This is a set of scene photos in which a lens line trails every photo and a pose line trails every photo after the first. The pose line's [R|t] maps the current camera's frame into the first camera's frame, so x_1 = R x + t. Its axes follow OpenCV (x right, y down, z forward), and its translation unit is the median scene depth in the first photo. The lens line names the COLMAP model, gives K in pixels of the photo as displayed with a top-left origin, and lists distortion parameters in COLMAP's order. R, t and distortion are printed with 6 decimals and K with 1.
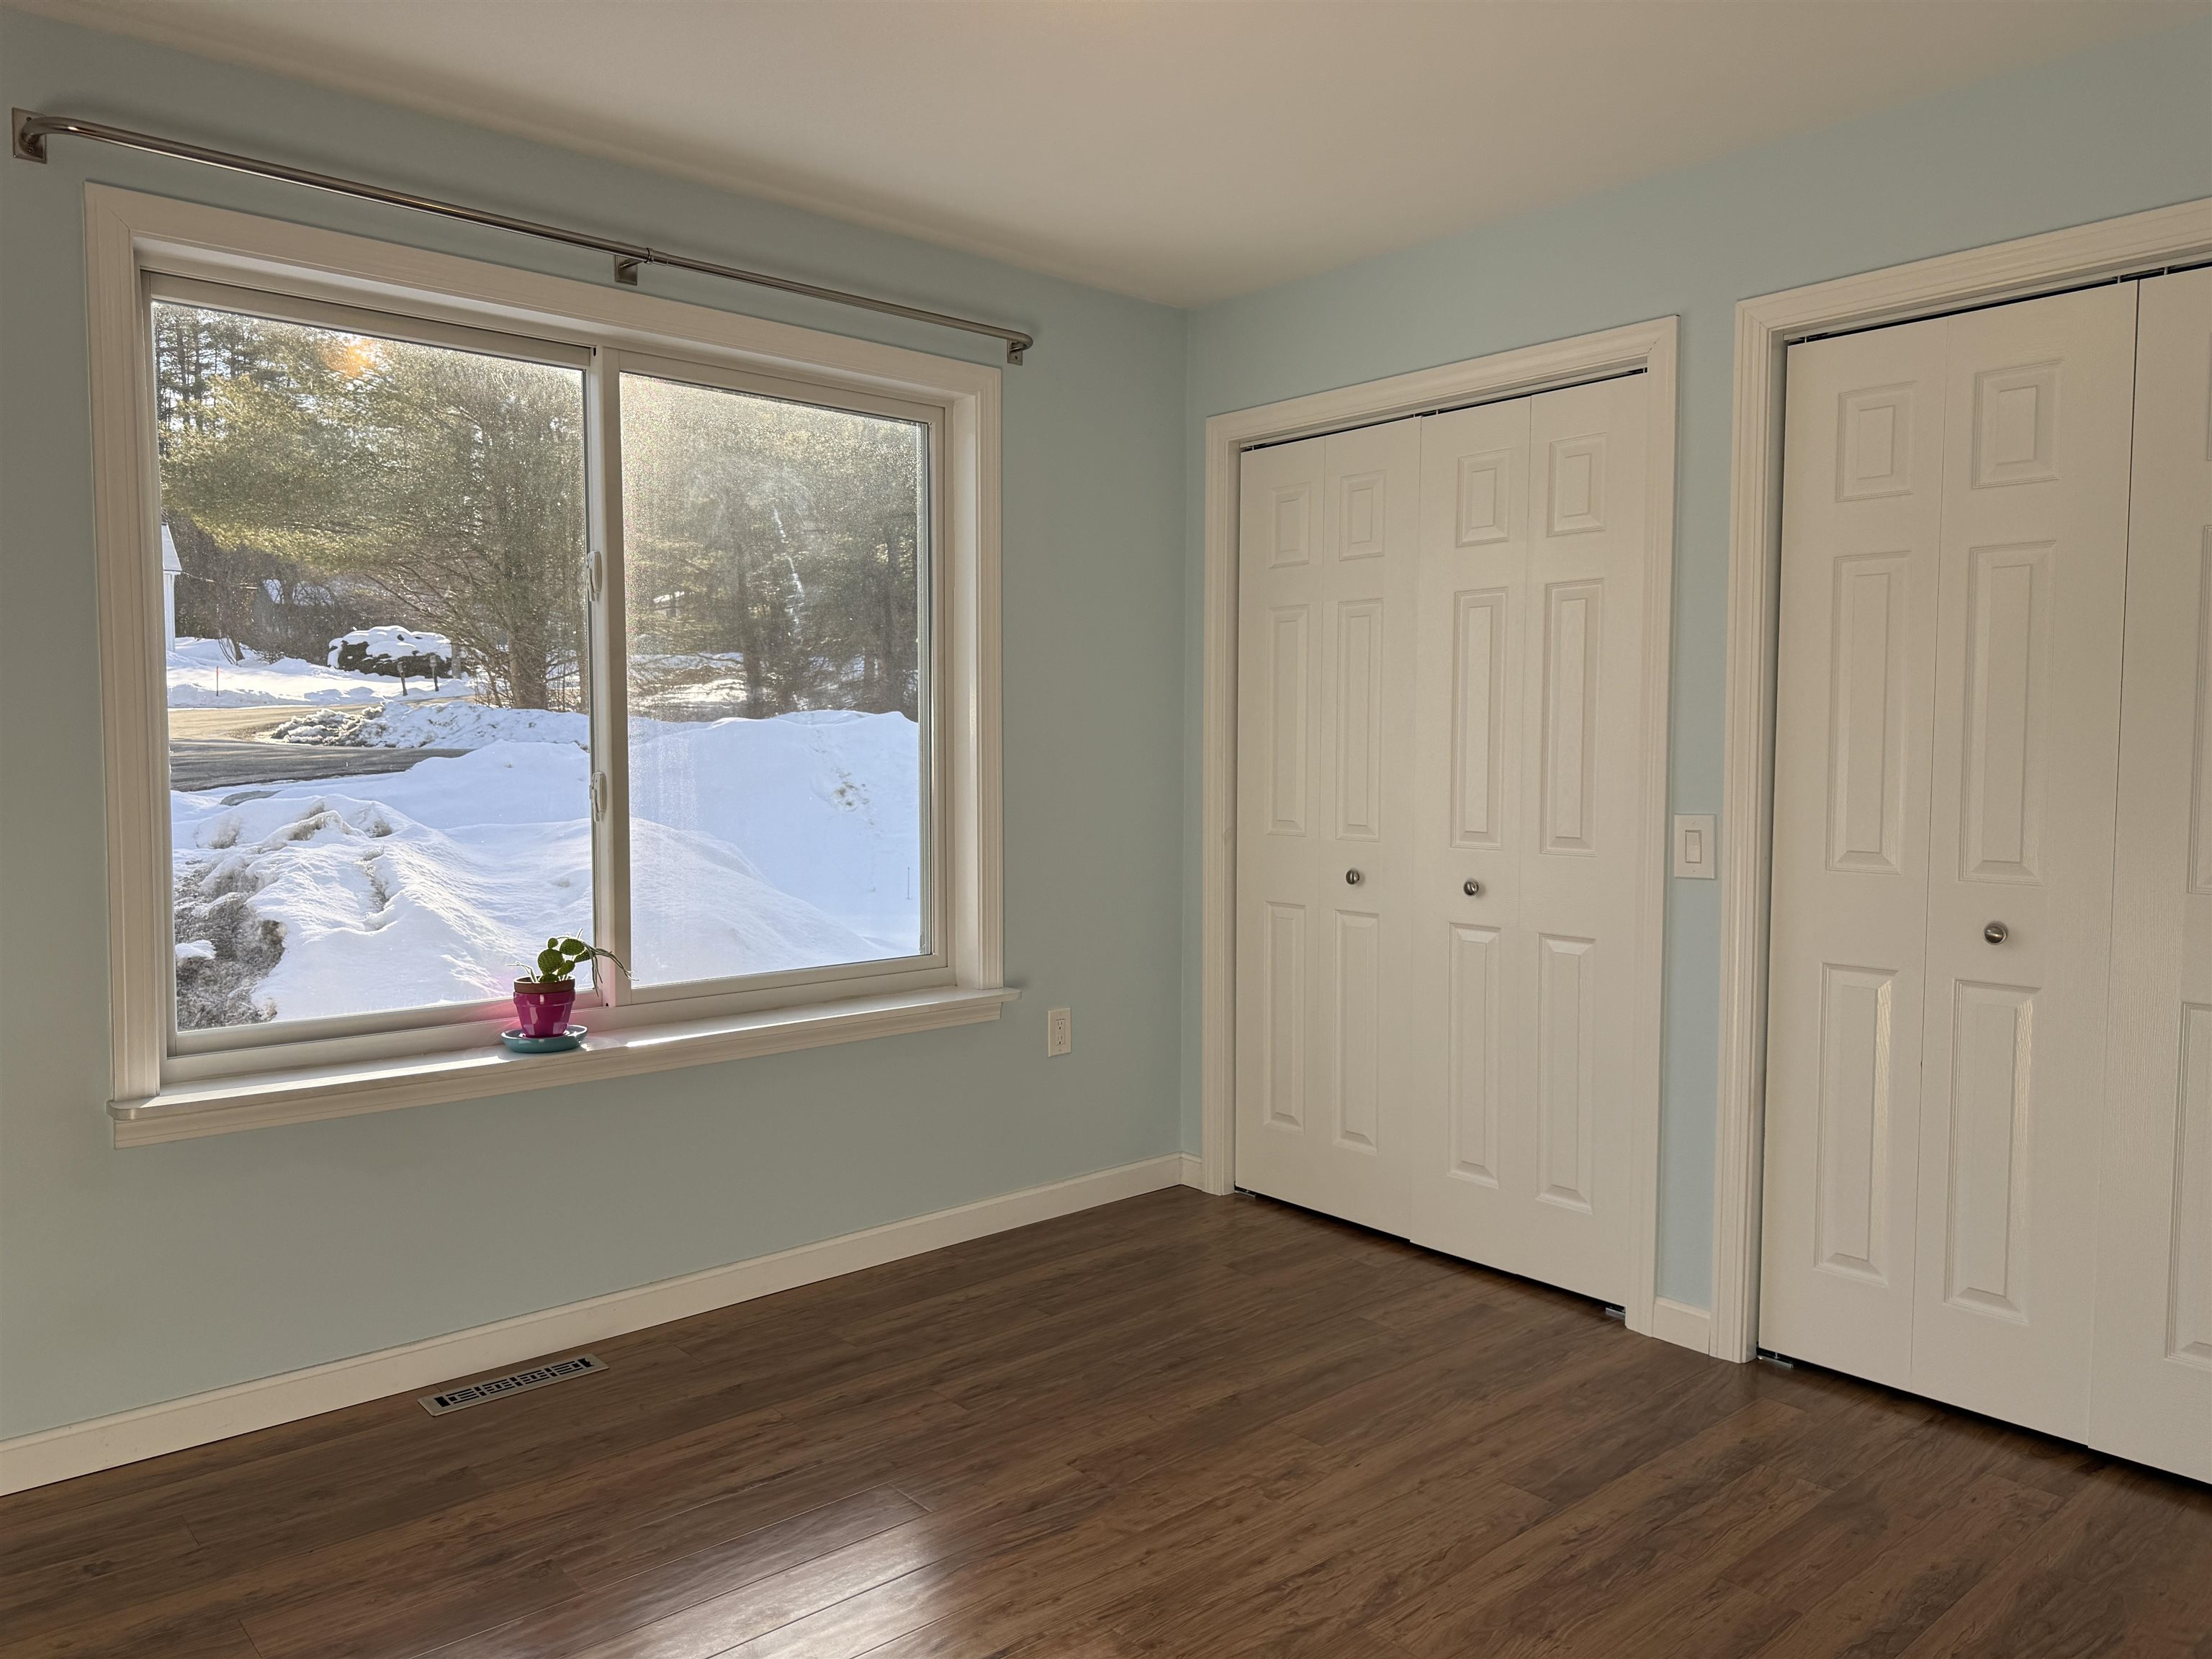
lens RADIAL K [[1565.2, 0, 1098.5], [0, 1565.2, 837.2], [0, 0, 1]] dist [0.101568, -0.110964]
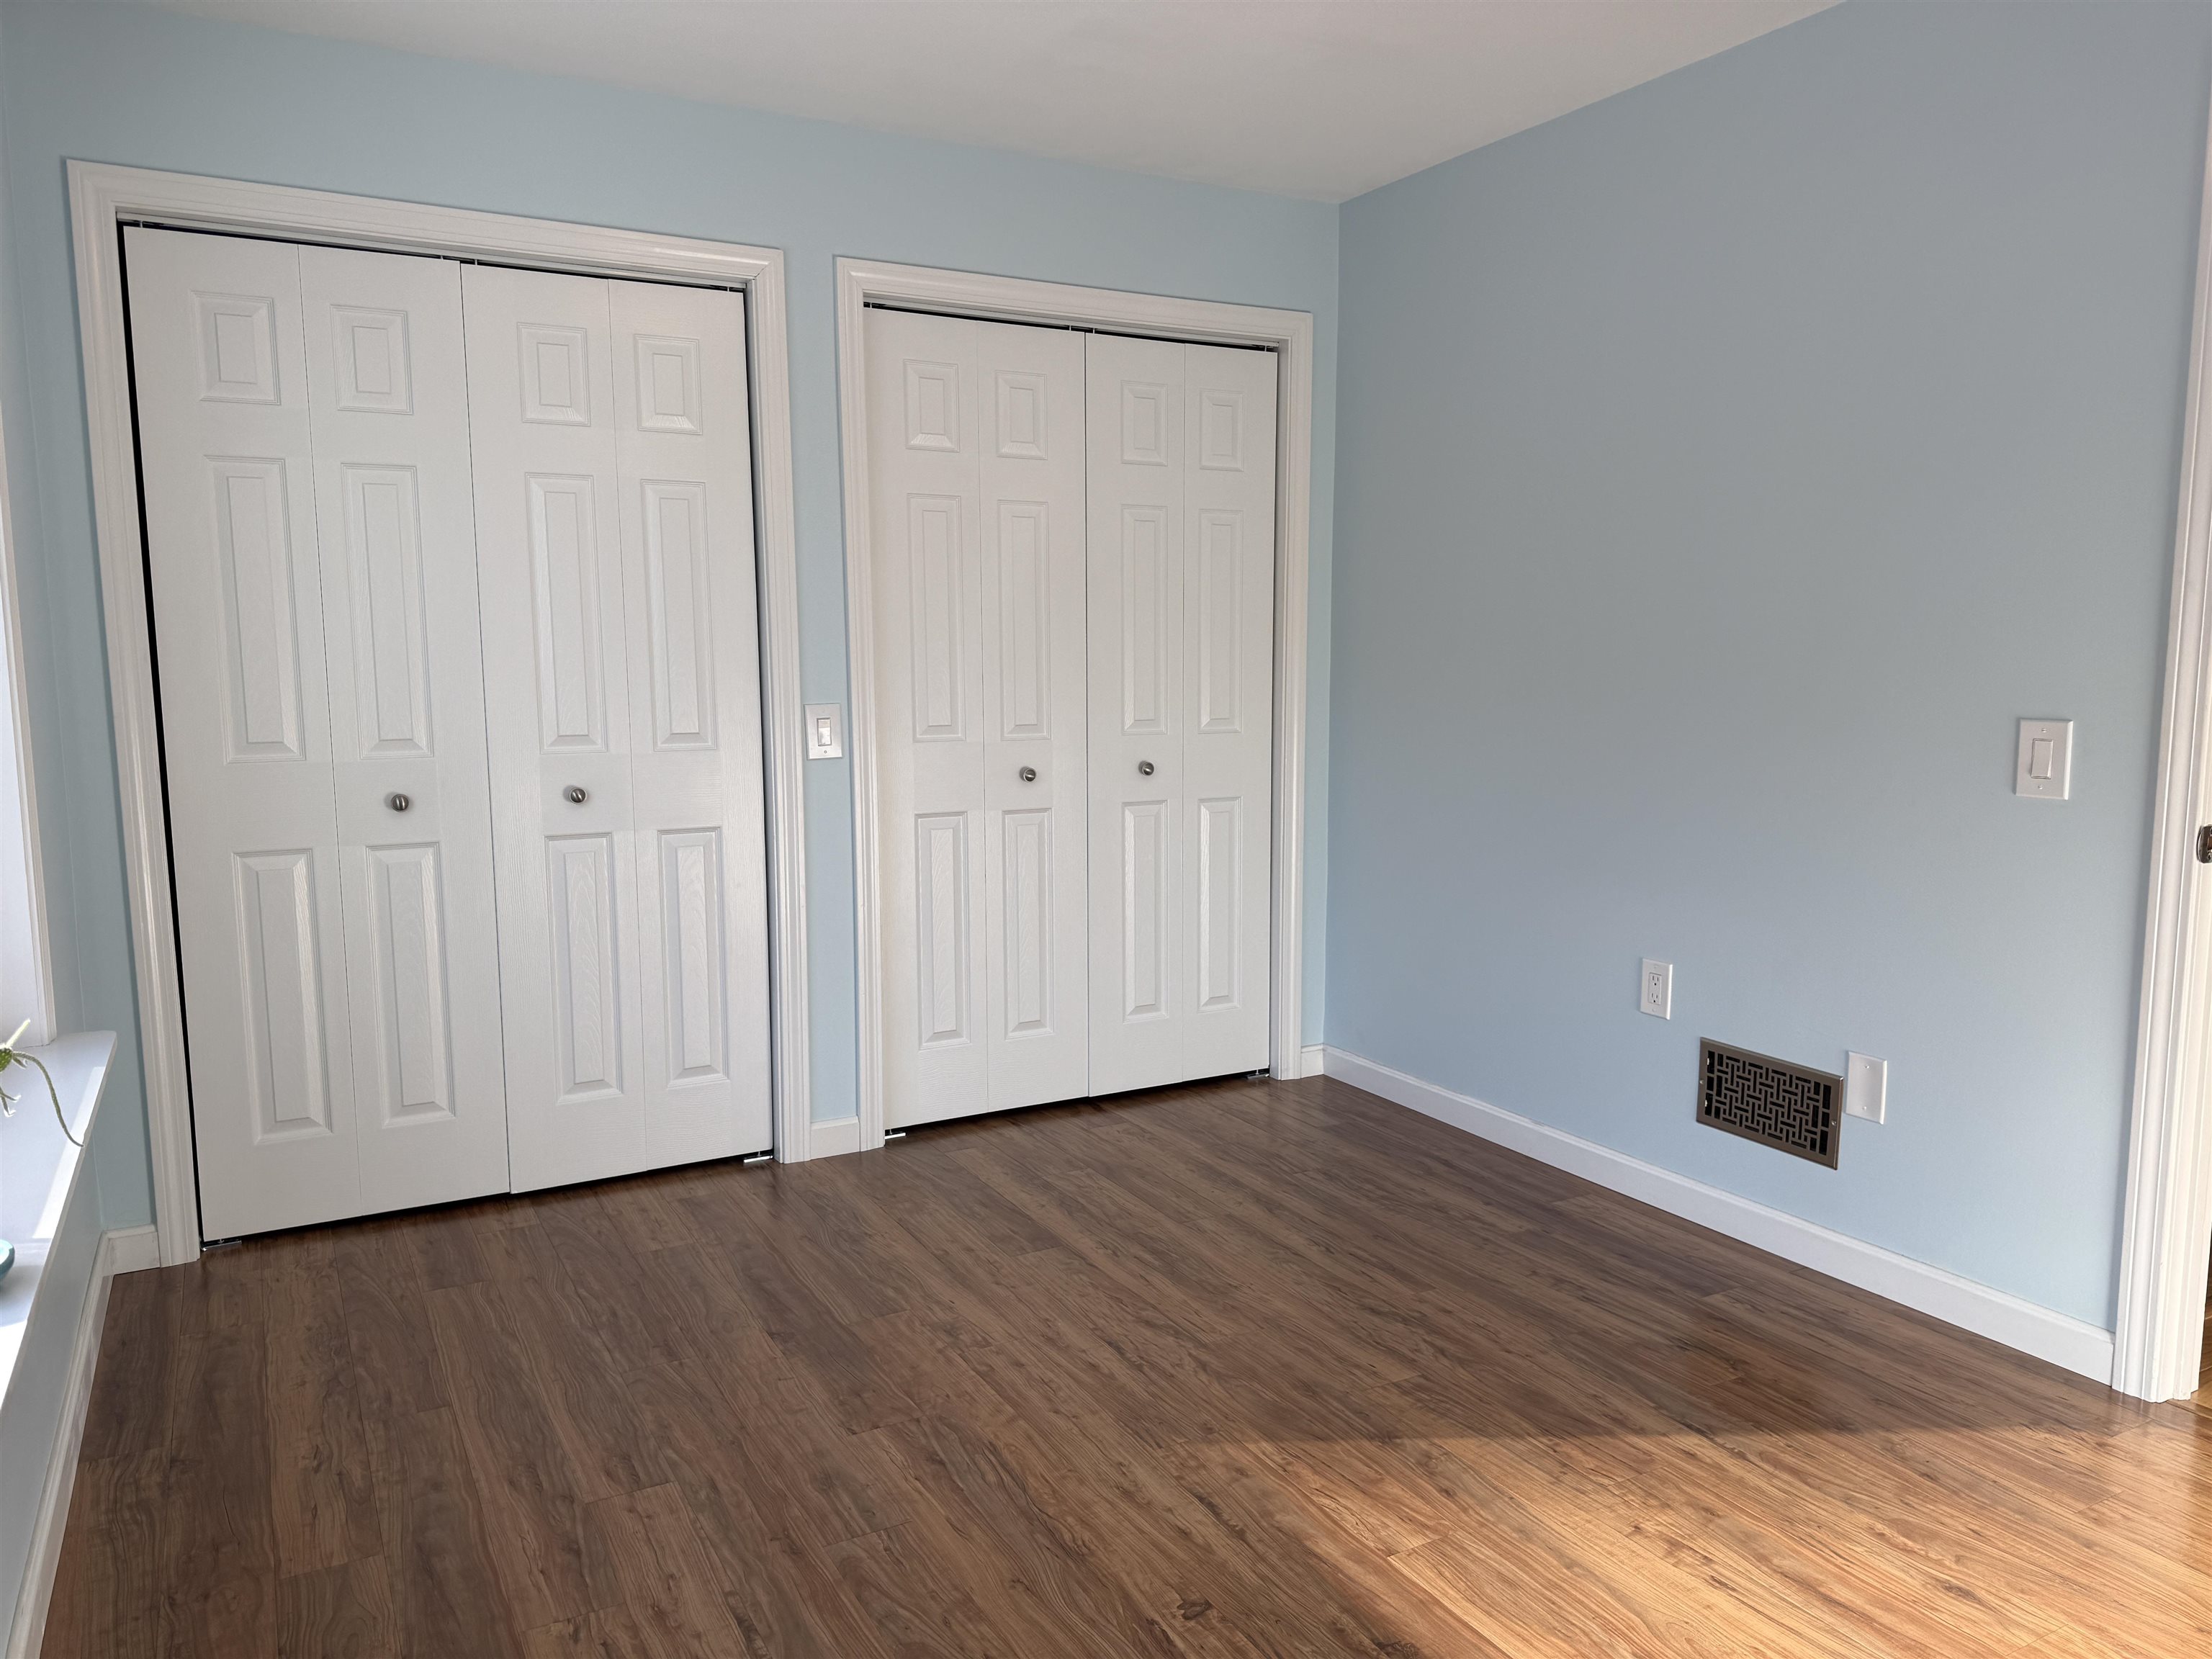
lens RADIAL K [[1565.2, 0, 1098.5], [0, 1565.2, 837.2], [0, 0, 1]] dist [0.101568, -0.110964]
pose [[0.219993, -0.121175, 0.967946, -0.714085], [0.066908, 0.991793, 0.108954, -0.029205], [-0.973204, 0.040794, 0.226295, 0.555206]]
